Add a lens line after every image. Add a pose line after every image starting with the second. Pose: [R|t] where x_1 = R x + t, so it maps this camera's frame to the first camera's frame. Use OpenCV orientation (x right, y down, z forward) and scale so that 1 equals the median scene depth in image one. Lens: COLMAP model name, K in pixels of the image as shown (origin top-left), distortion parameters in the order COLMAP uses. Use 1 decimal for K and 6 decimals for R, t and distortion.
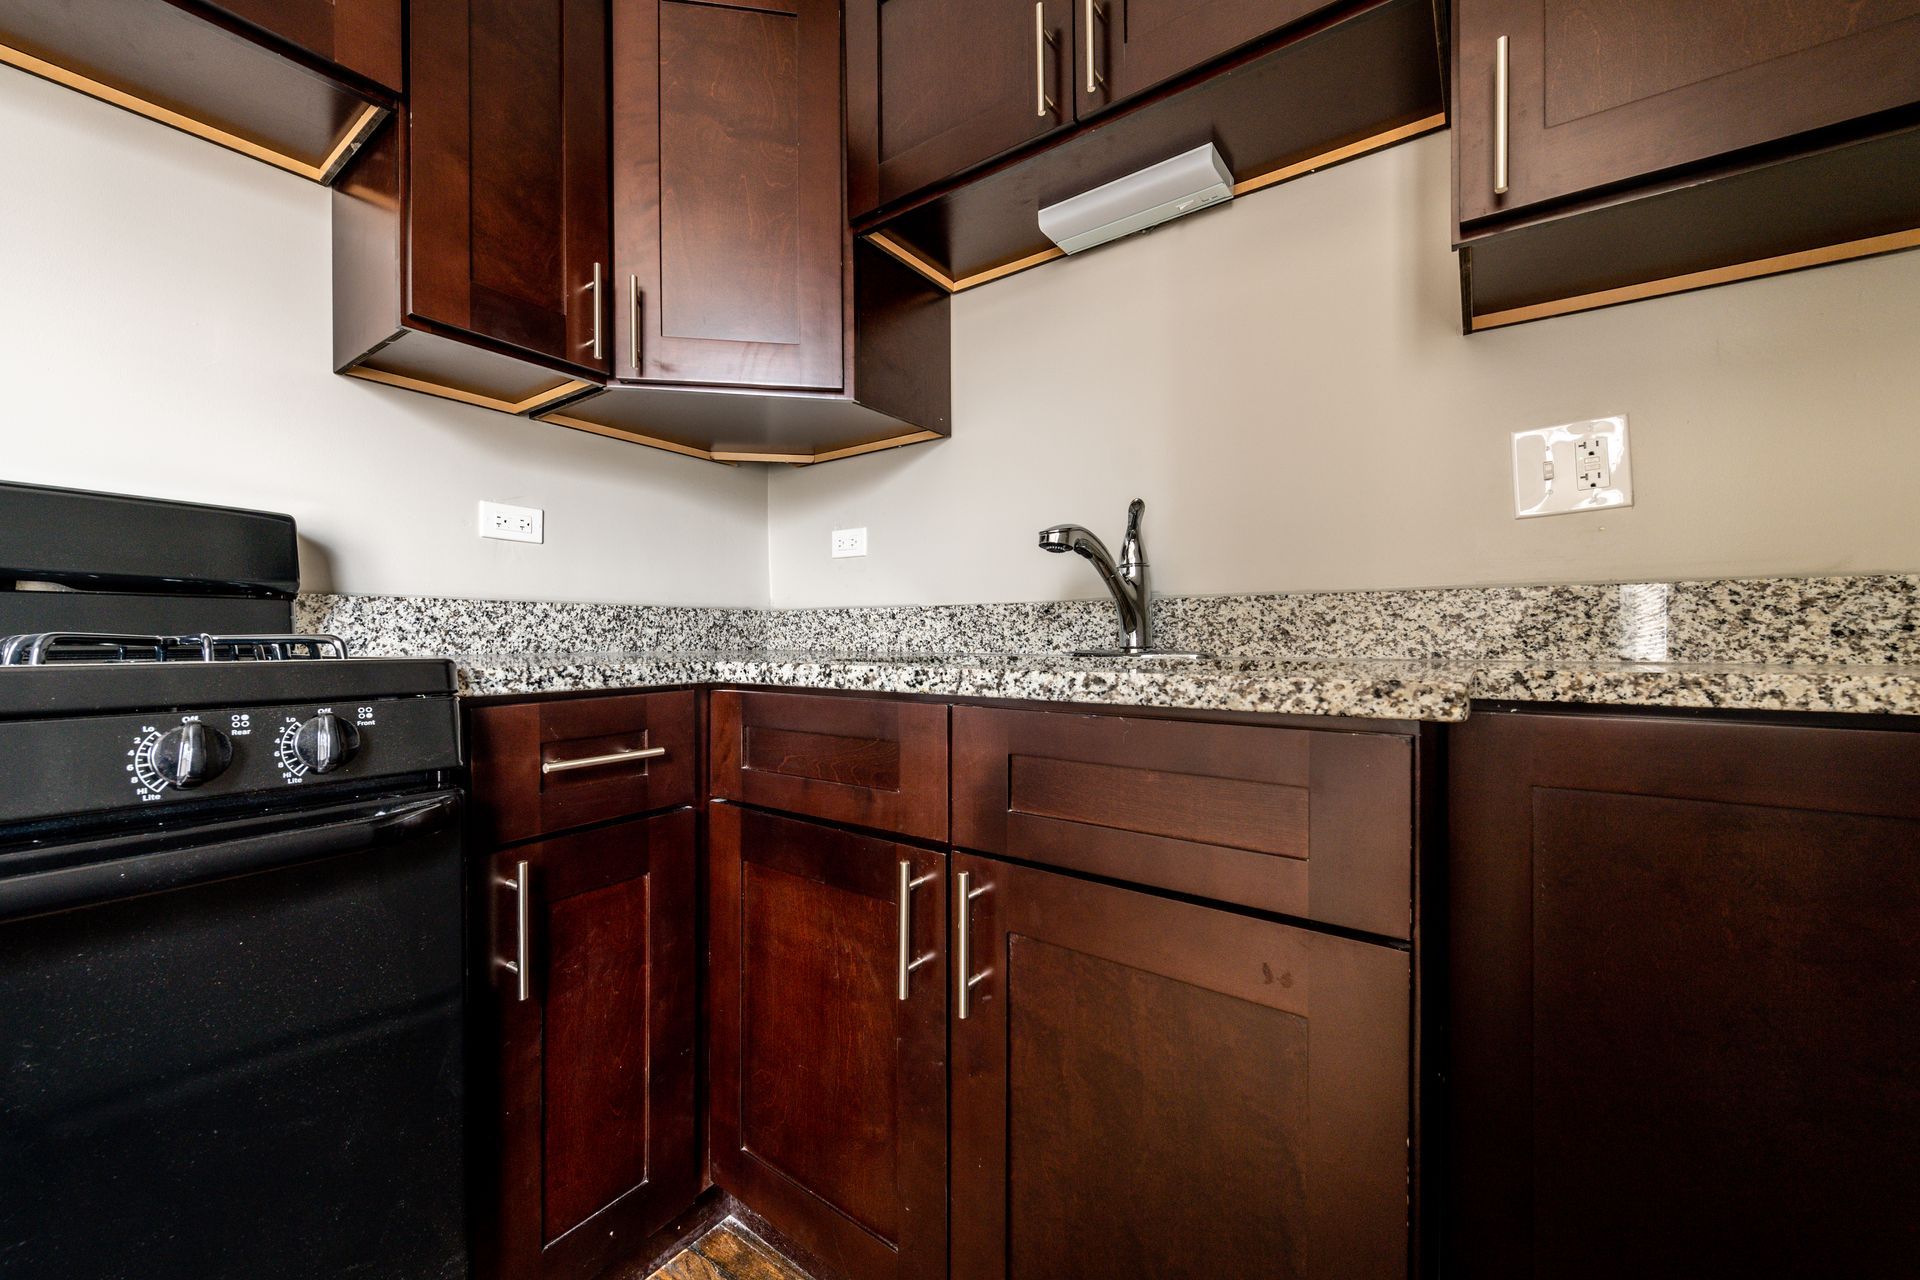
lens RADIAL K [[701.5, 0, 973.2], [0, 701.5, 632.4], [0, 0, 1]] dist [-0.000253, -0.000276]
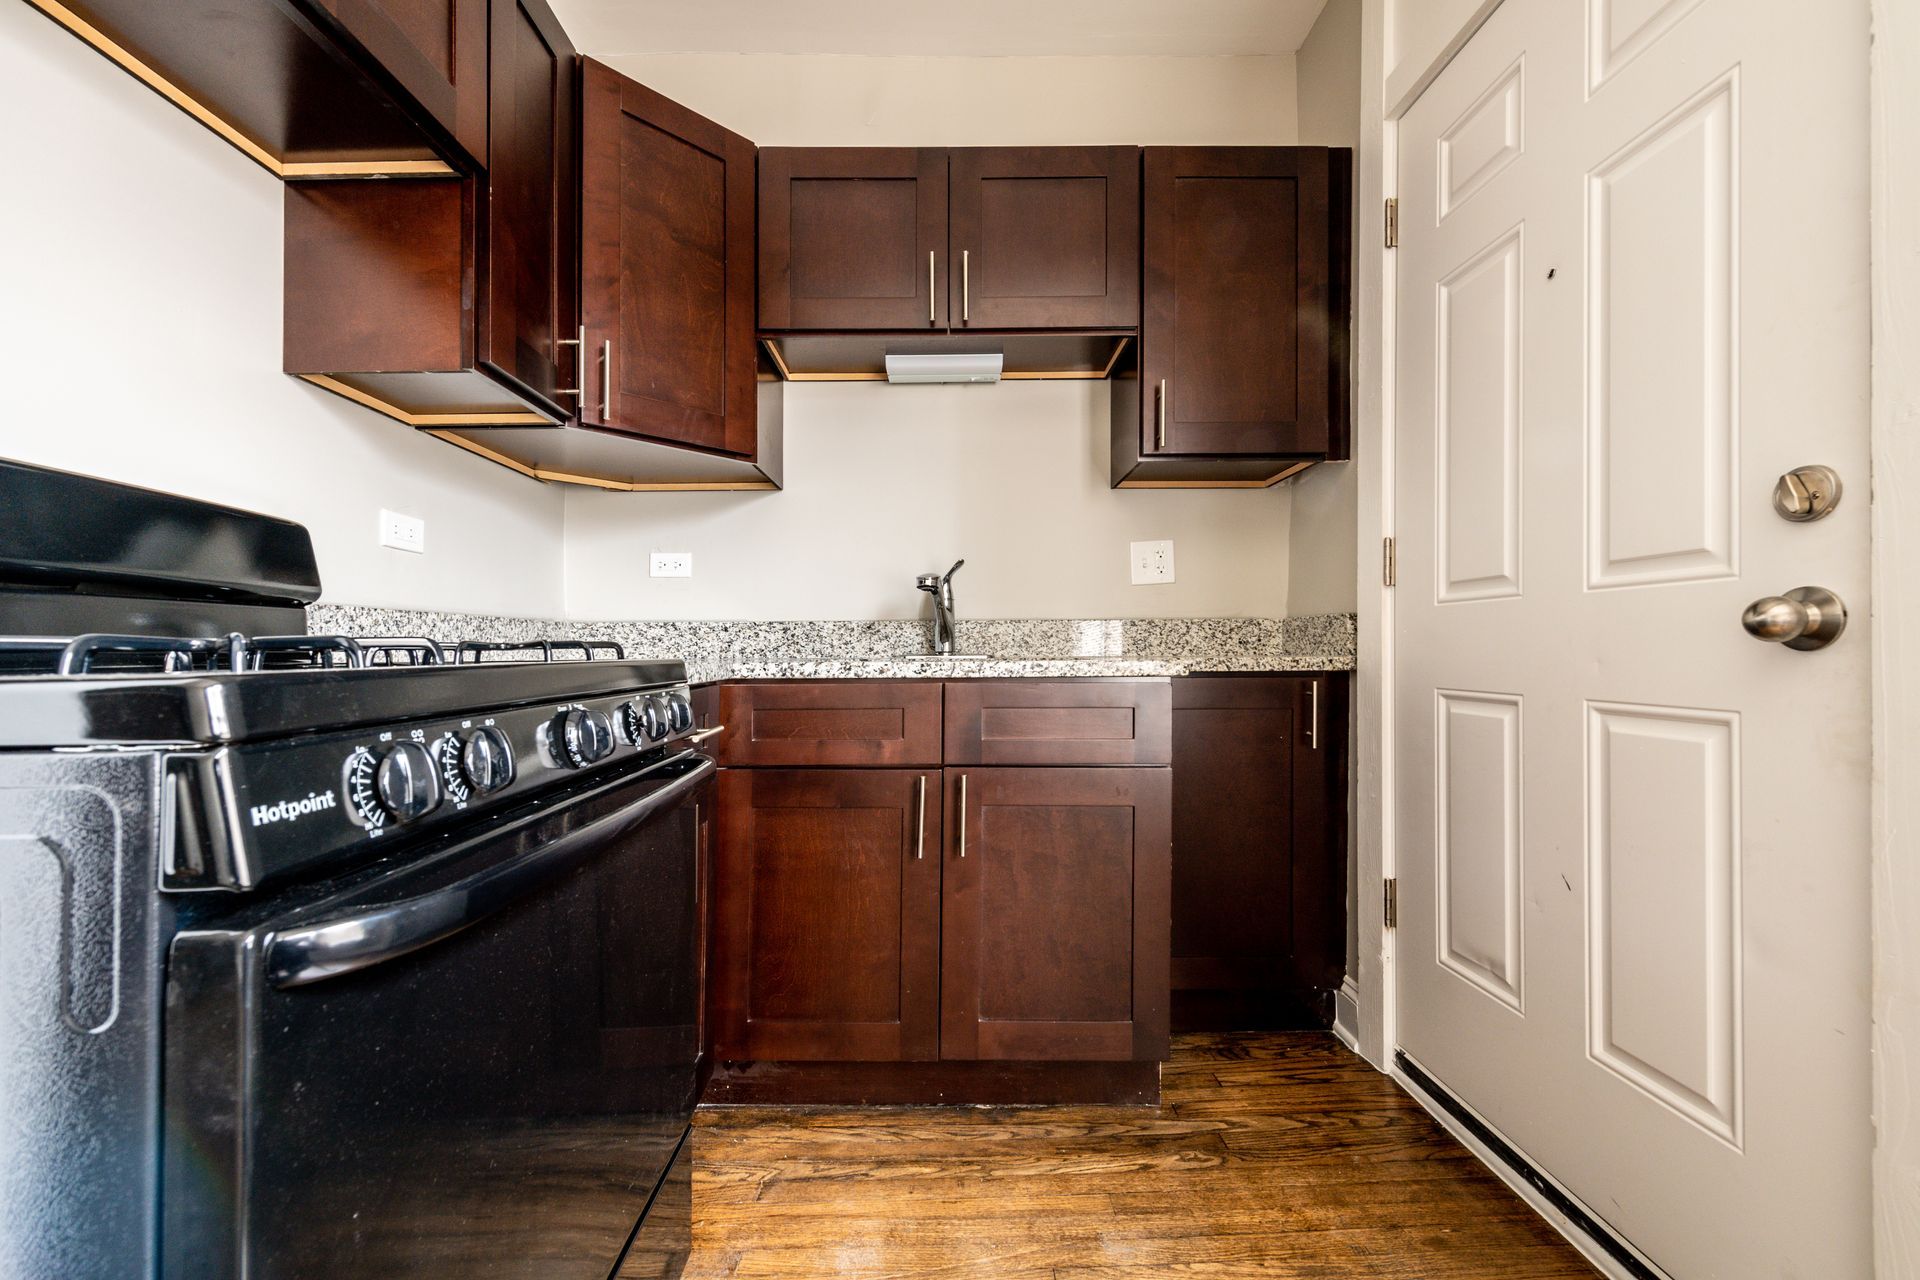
lens RADIAL K [[737.9, 0, 909.4], [0, 737.9, 635.3], [0, 0, 1]] dist [0.010024, -0.001244]
pose [[0.834255, 0.006759, 0.551338, -0.744600], [0.000312, 0.999919, -0.012731, 0.005239], [-0.551379, 0.010793, 0.834185, -0.321851]]
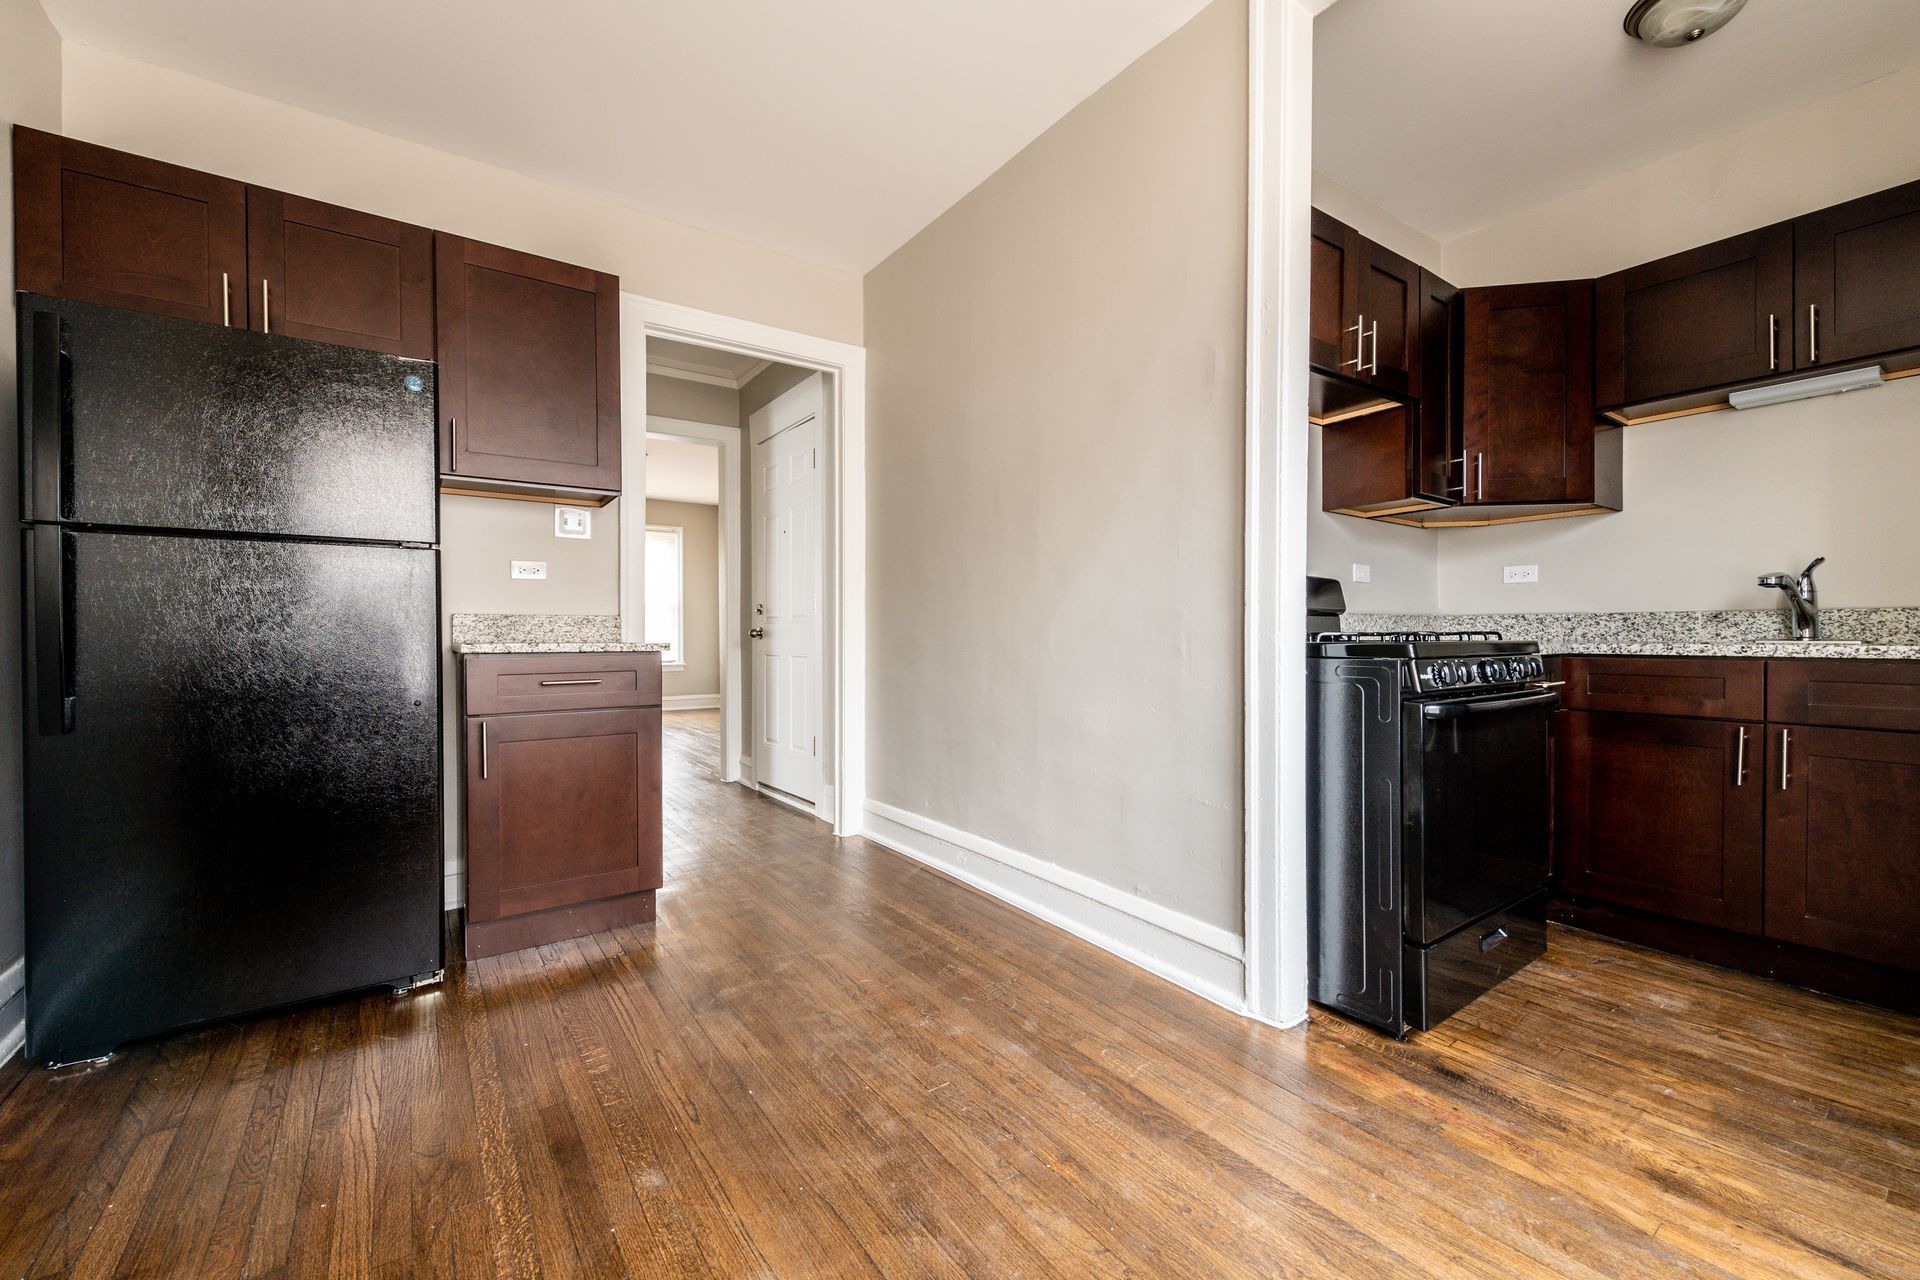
lens RADIAL K [[737.9, 0, 995.1], [0, 737.9, 627.5], [0, 0, 1]] dist [0.010024, -0.001244]
pose [[0.947011, -0.004342, -0.321172, -1.120236], [0.004696, 0.999989, 0.000326, -0.014424], [0.321167, -0.001816, 0.947021, -1.464228]]
